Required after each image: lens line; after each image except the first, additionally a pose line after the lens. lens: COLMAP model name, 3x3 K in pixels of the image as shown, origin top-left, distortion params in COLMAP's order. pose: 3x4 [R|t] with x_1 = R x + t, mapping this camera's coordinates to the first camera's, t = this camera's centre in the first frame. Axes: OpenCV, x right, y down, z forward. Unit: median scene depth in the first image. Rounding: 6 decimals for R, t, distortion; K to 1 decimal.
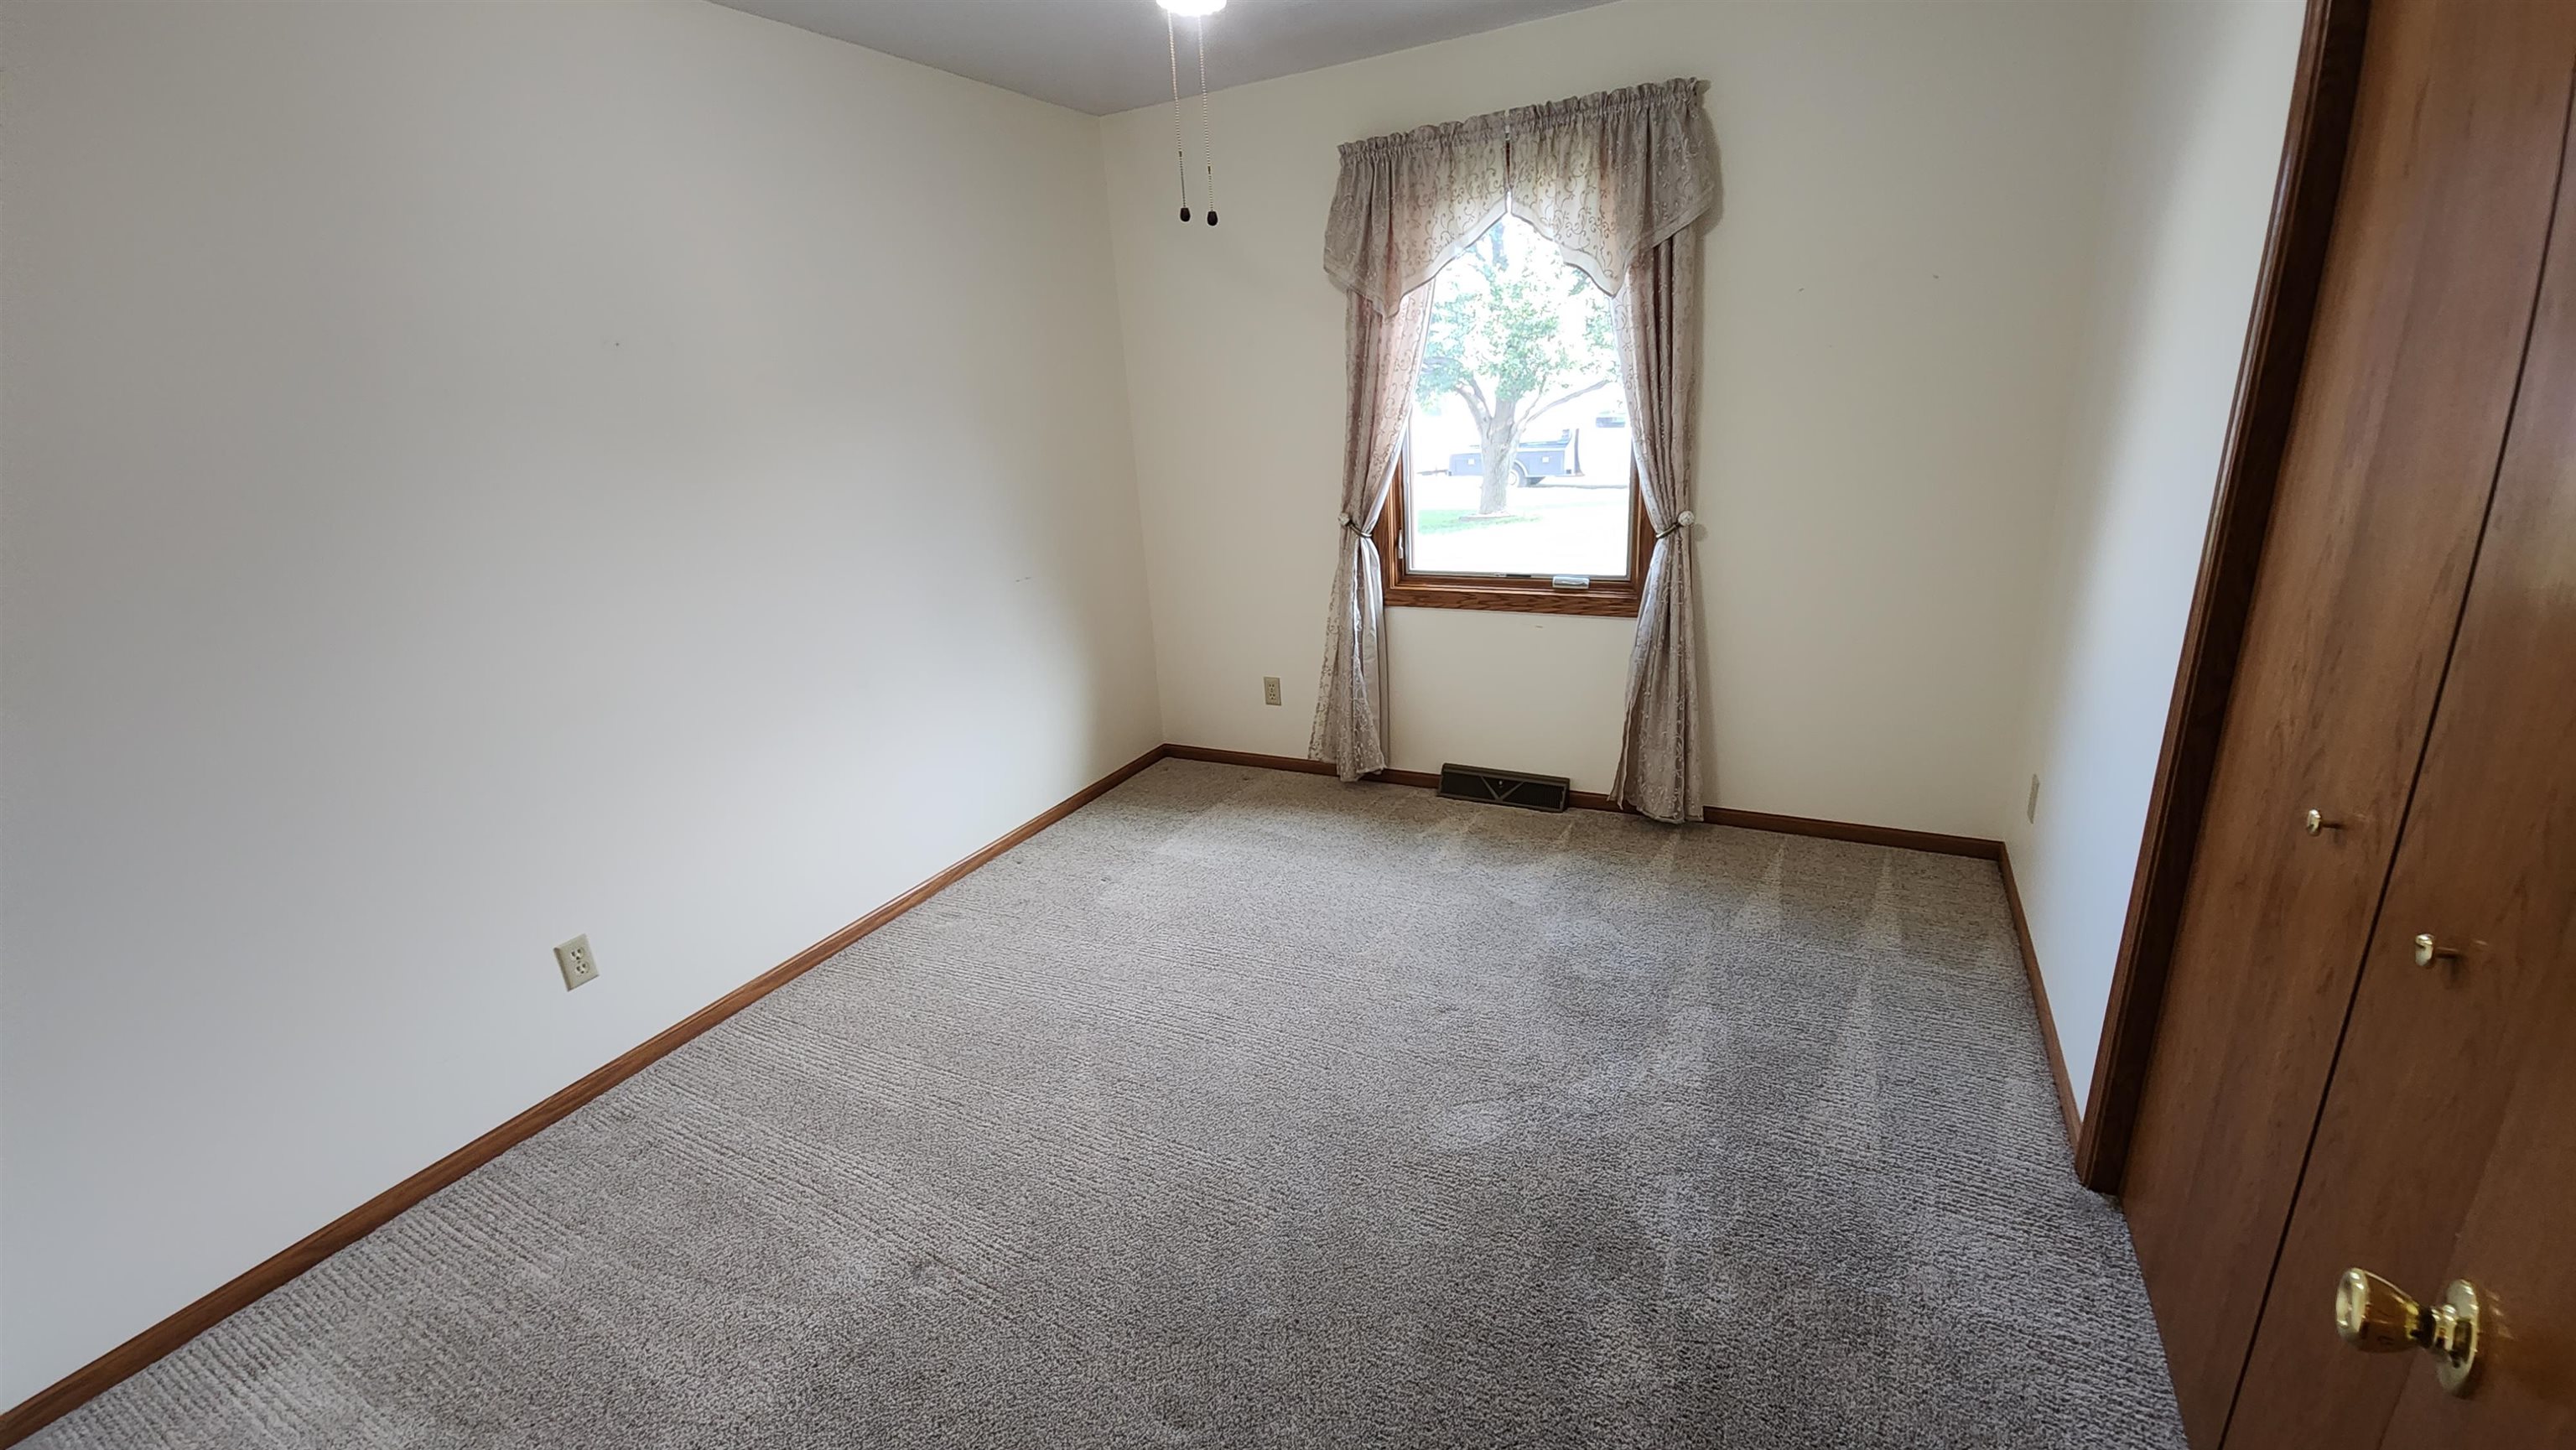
lens RADIAL K [[1046.7, 0, 1283.0], [0, 1046.7, 717.3], [0, 0, 1]] dist [0.016695, -0.000110]
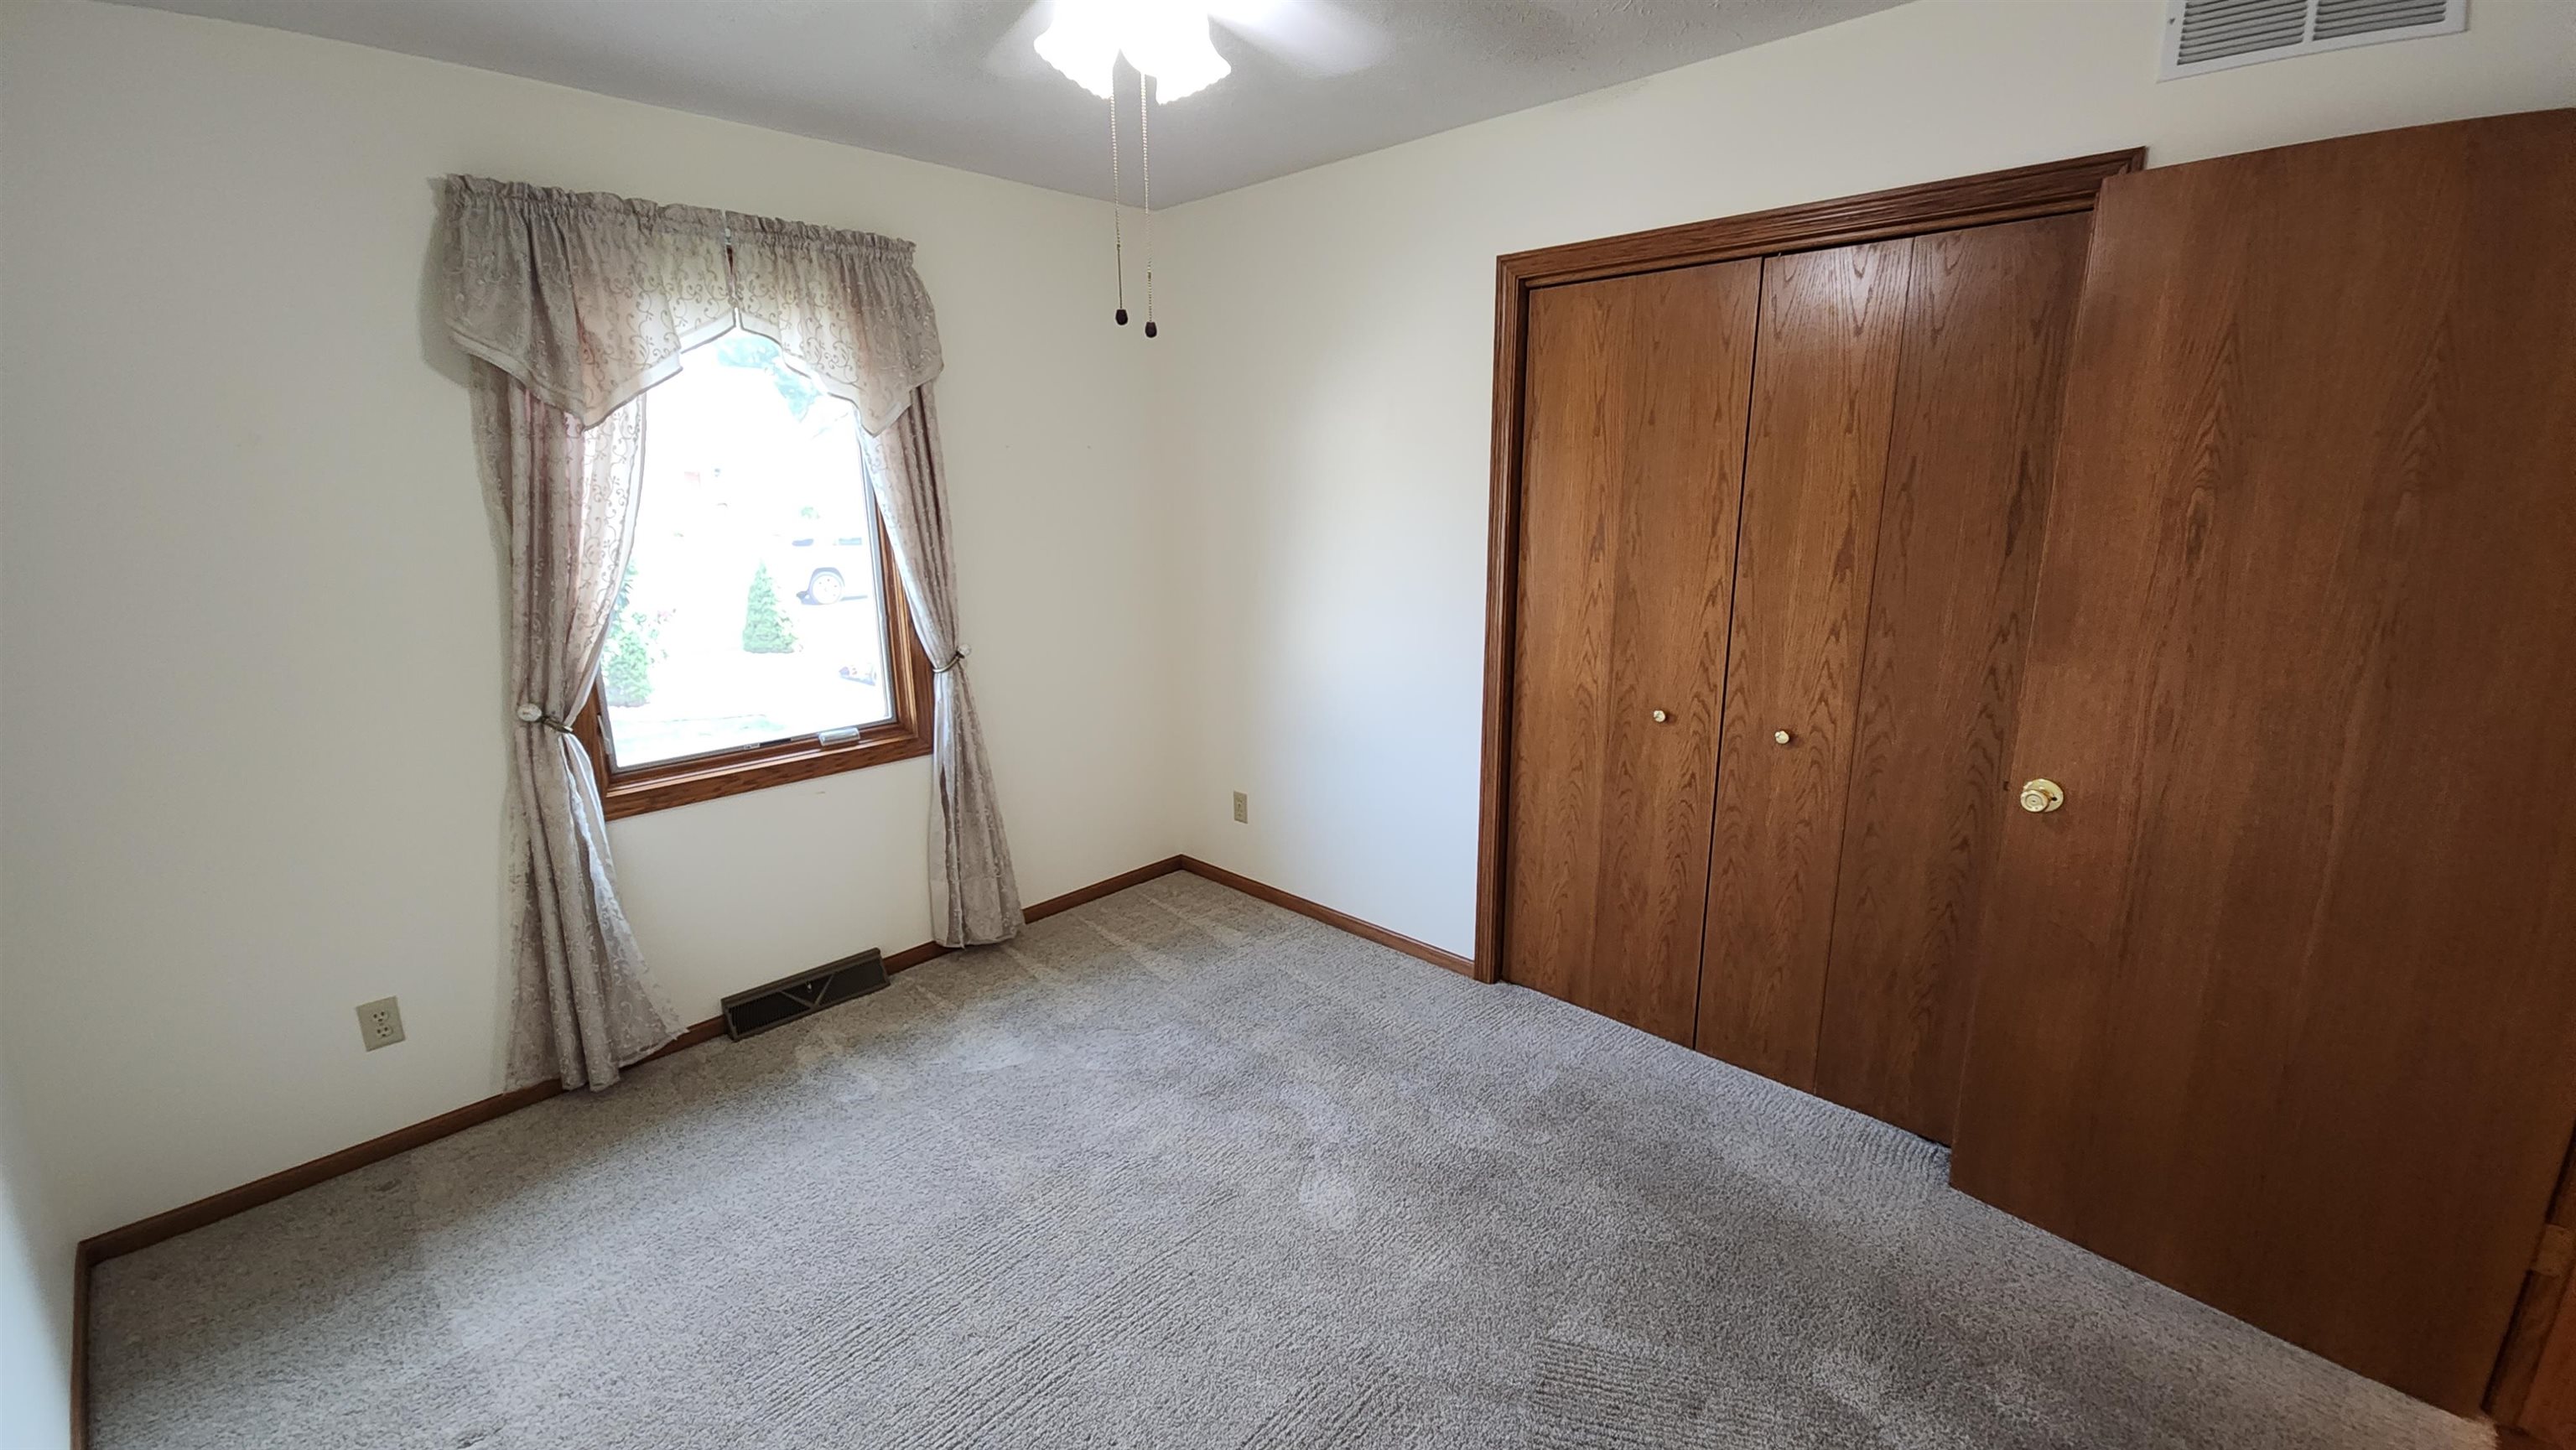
lens RADIAL K [[1043.4, 0, 1282.9], [0, 1043.4, 720.3], [0, 0, 1]] dist [0.014857, -0.009010]
pose [[0.277162, -0.164817, 0.946581, -0.487577], [0.285159, 0.954900, 0.082769, -0.111886], [-0.917532, 0.246986, 0.311661, 0.383209]]
